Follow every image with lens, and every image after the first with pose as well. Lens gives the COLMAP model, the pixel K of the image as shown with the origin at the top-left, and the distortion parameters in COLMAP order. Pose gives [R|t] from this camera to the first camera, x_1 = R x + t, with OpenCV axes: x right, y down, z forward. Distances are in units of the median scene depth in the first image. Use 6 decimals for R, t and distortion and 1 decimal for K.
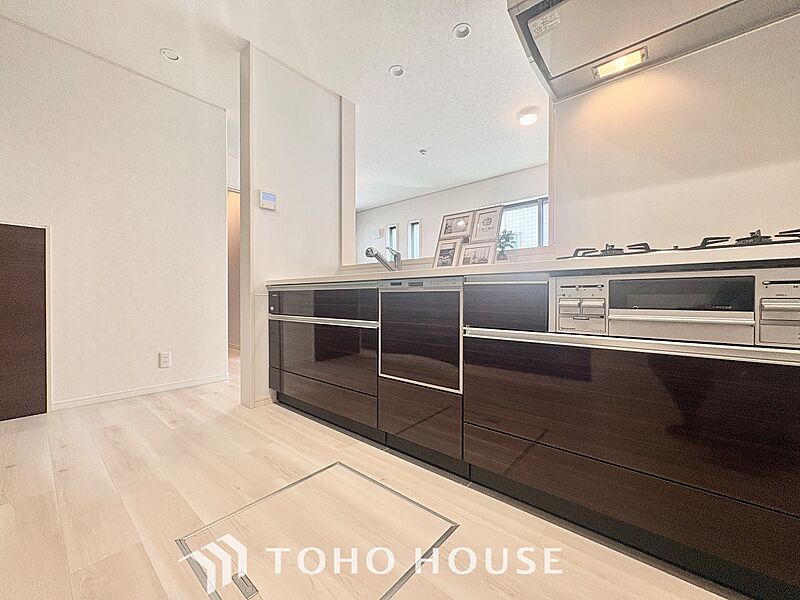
lens RADIAL K [[320.4, 0, 402.3], [0, 320.4, 298.6], [0, 0, 1]] dist [-0.000129, 0.000498]
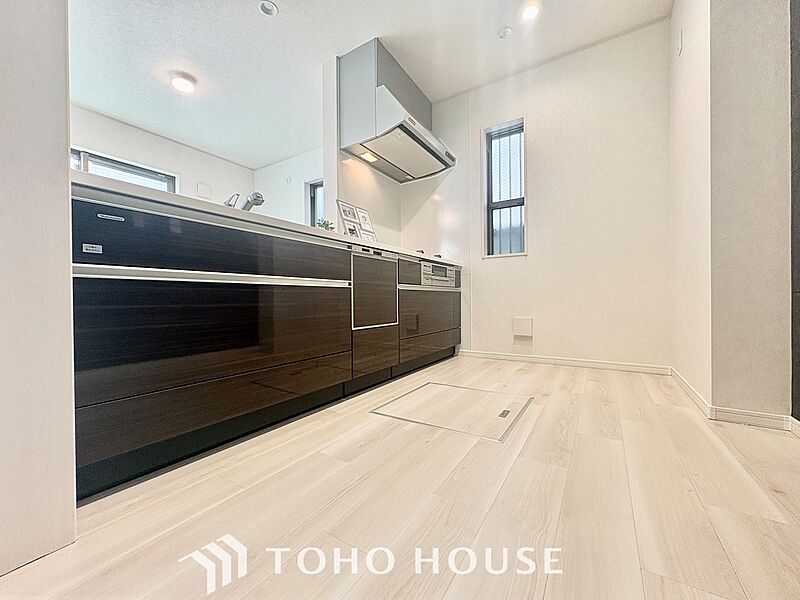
lens RADIAL K [[320.4, 0, 395.6], [0, 320.4, 300.4], [0, 0, 1]] dist [-0.000129, 0.000498]
pose [[-0.133791, -0.002781, 0.991006, -1.180213], [0.011874, 0.999920, 0.004409, 0.134348], [-0.990938, 0.012357, -0.133747, 0.993649]]
